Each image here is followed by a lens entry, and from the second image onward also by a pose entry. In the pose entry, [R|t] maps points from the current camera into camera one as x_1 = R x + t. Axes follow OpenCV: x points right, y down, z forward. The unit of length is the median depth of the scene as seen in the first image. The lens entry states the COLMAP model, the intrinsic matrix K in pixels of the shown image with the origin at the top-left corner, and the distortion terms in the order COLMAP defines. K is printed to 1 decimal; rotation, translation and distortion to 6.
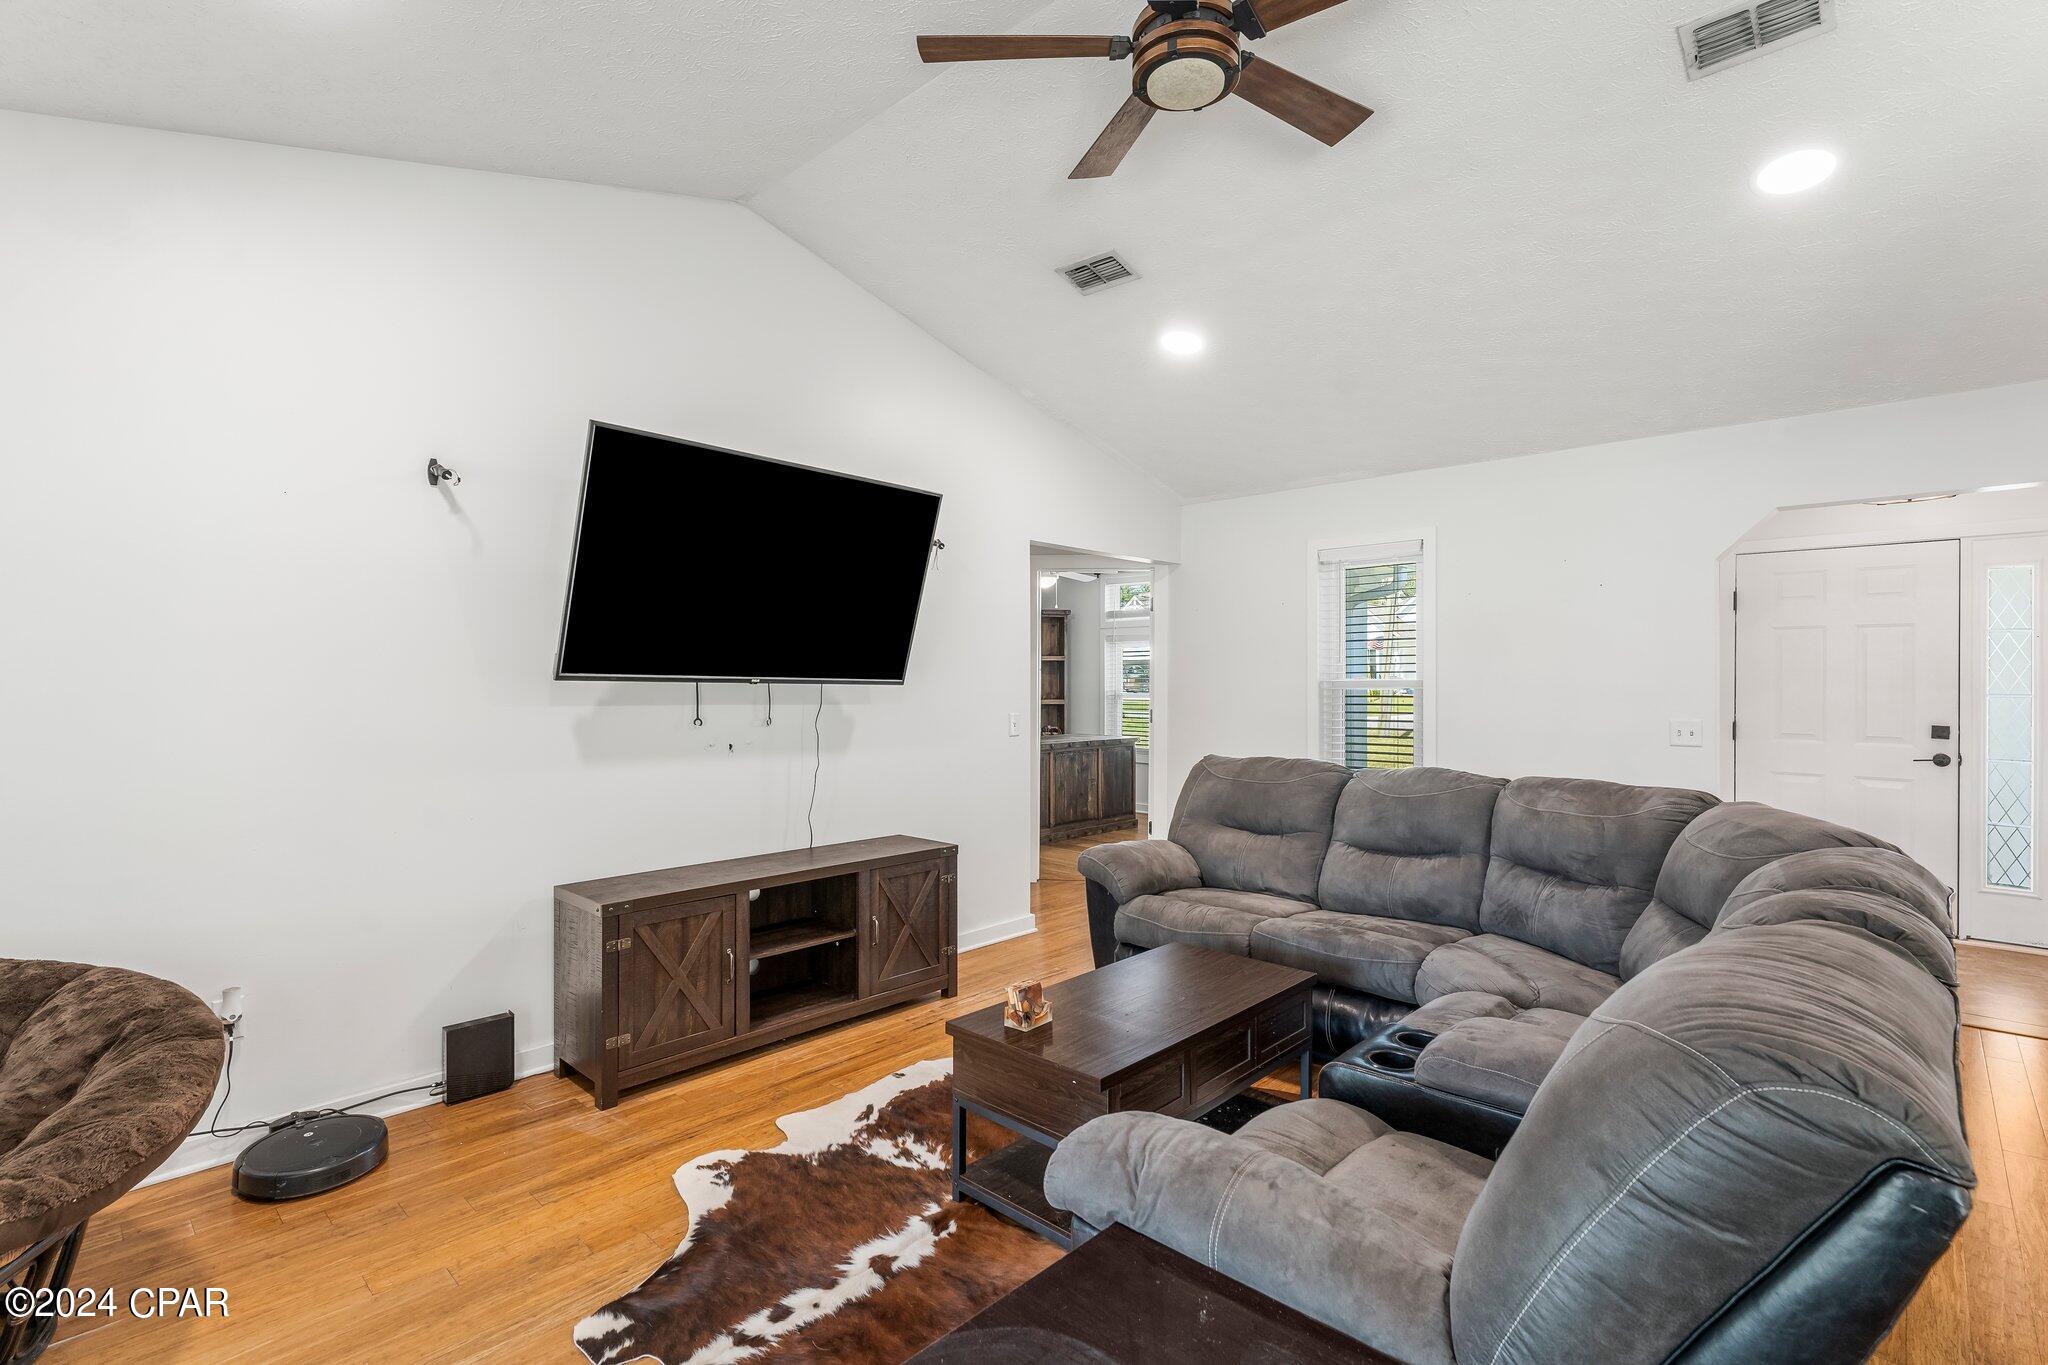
lens RADIAL K [[967.0, 0, 1061.1], [0, 967.0, 681.5], [0, 0, 1]] dist [0.000287, -0.000691]
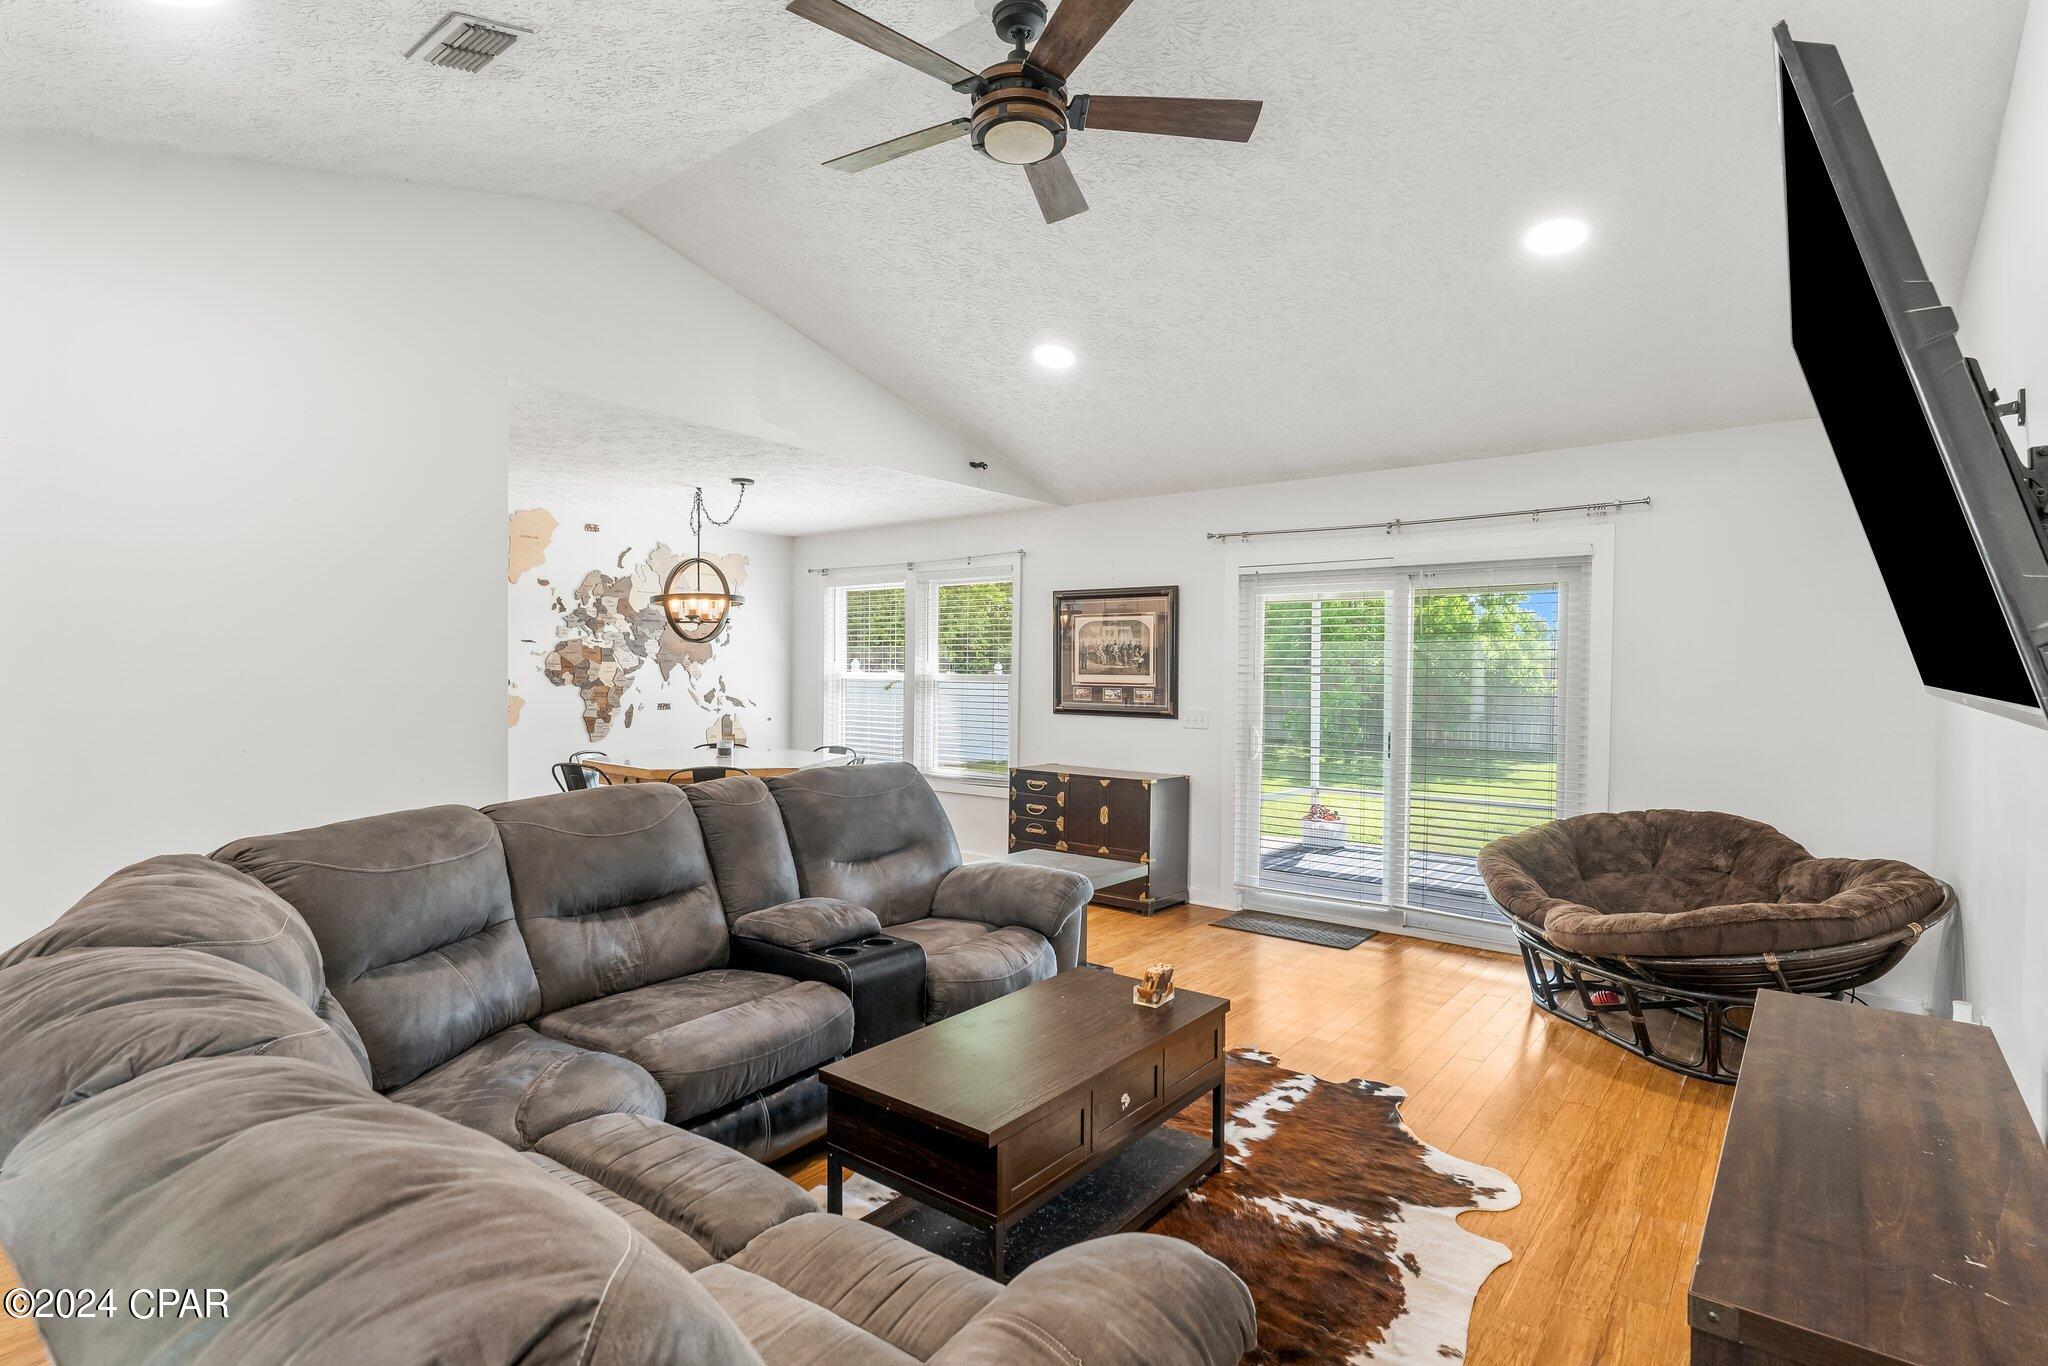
lens RADIAL K [[1010.5, 0, 1028.8], [0, 1010.5, 685.4], [0, 0, 1]] dist [-0.000741, 0.000084]
pose [[-0.998211, -0.019518, -0.056517, 0.120493], [-0.020926, 0.999483, 0.024422, -0.009520], [0.056011, 0.025561, -0.998103, 1.457768]]
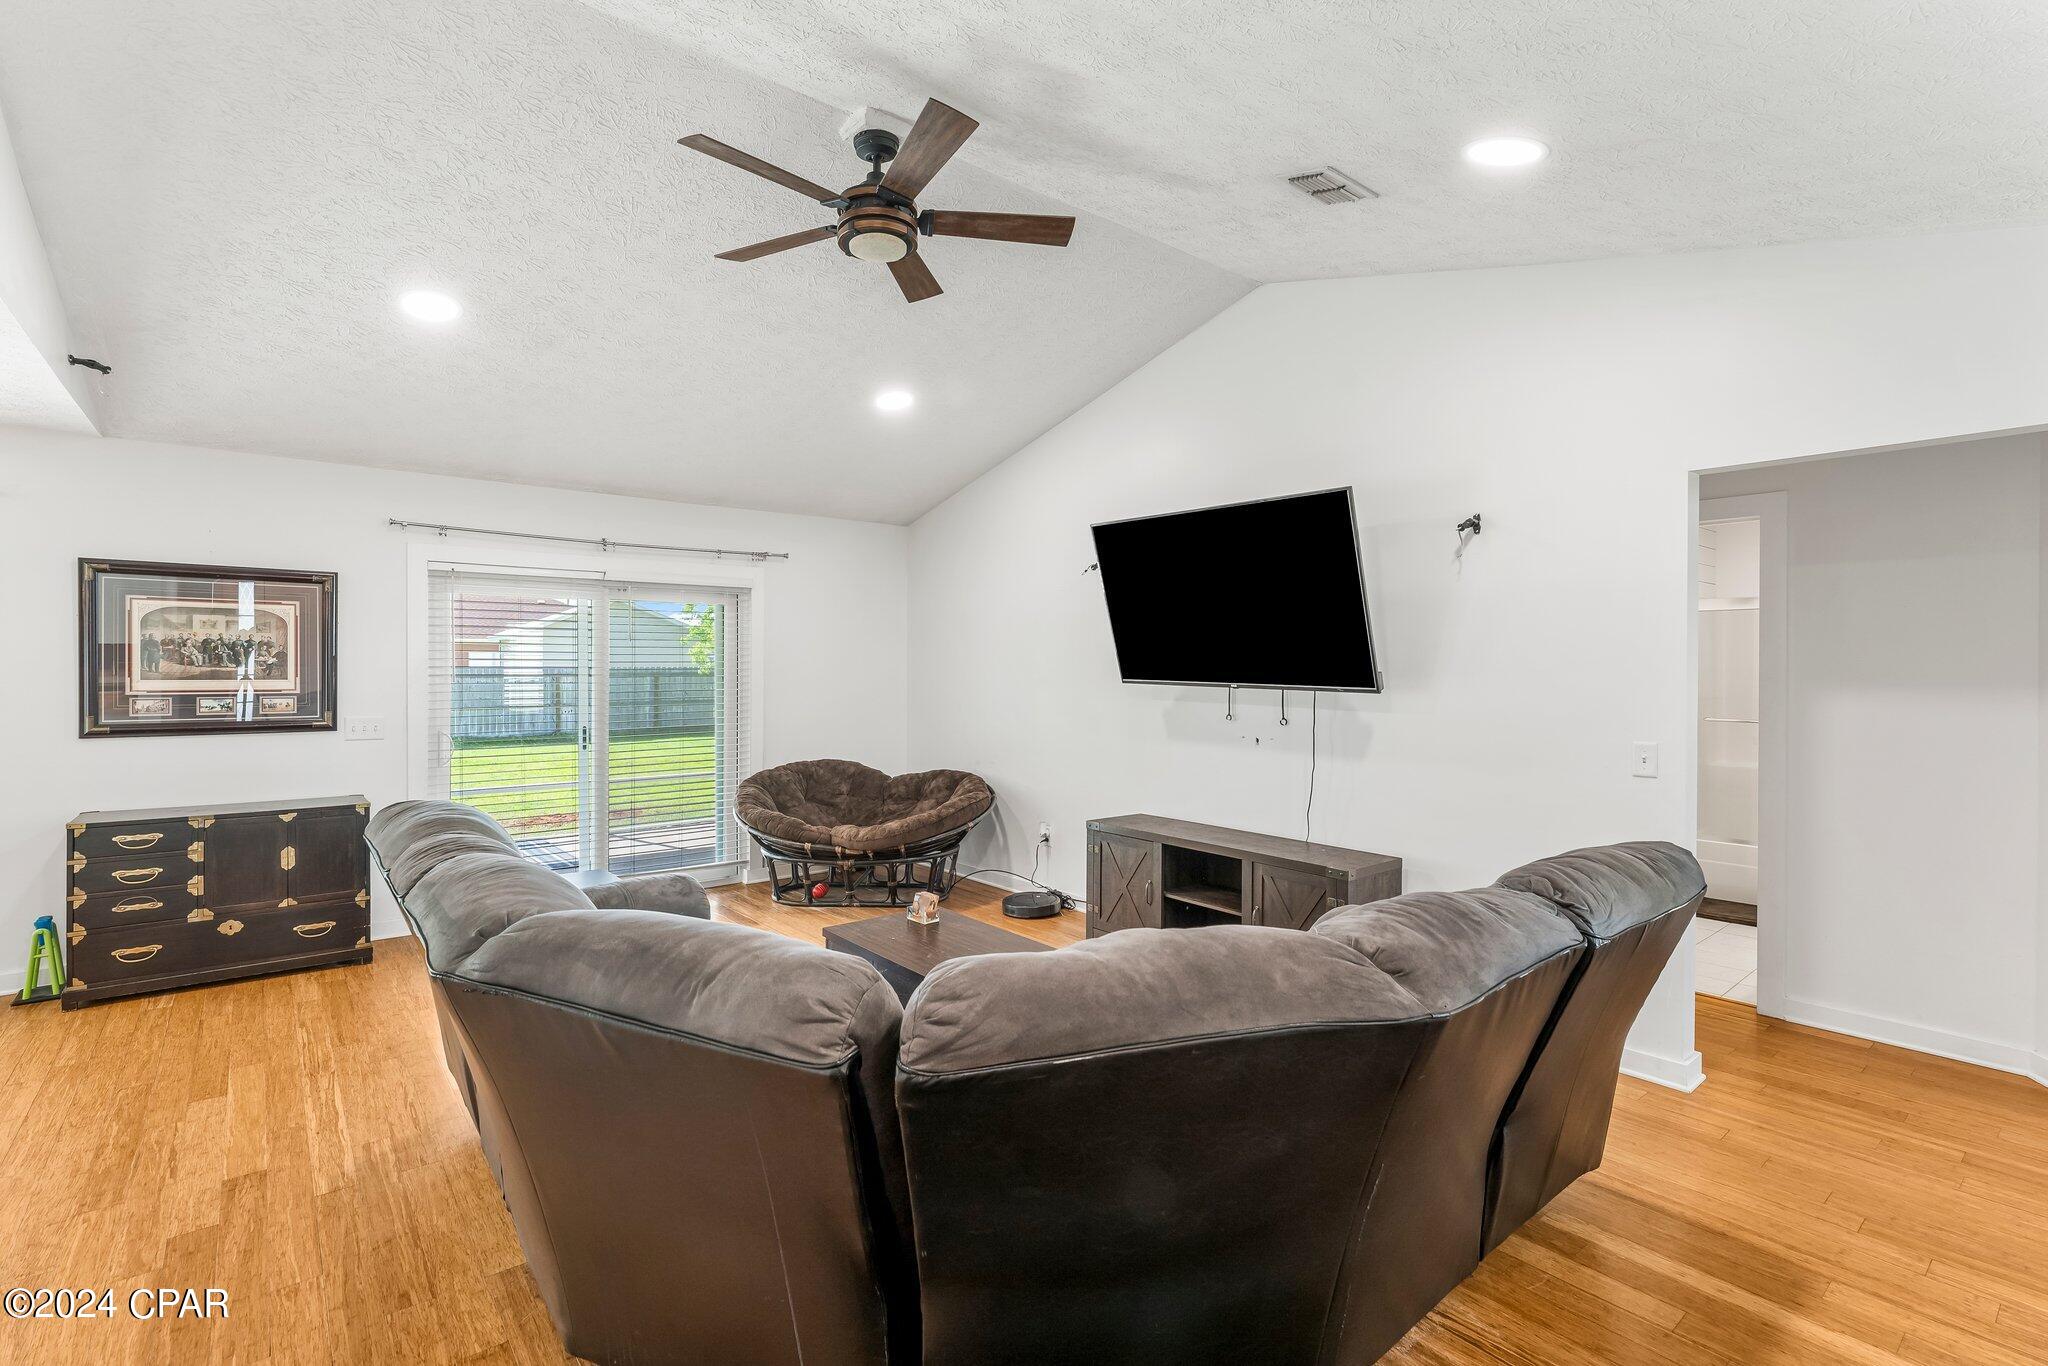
lens RADIAL K [[967.0, 0, 1026.4], [0, 967.0, 675.6], [0, 0, 1]] dist [0.000287, -0.000691]
pose [[-0.162426, -0.001968, -0.986719, 0.964885], [-0.015527, 0.999879, 0.000562, -0.010629], [0.986599, 0.015412, -0.162437, 0.967474]]
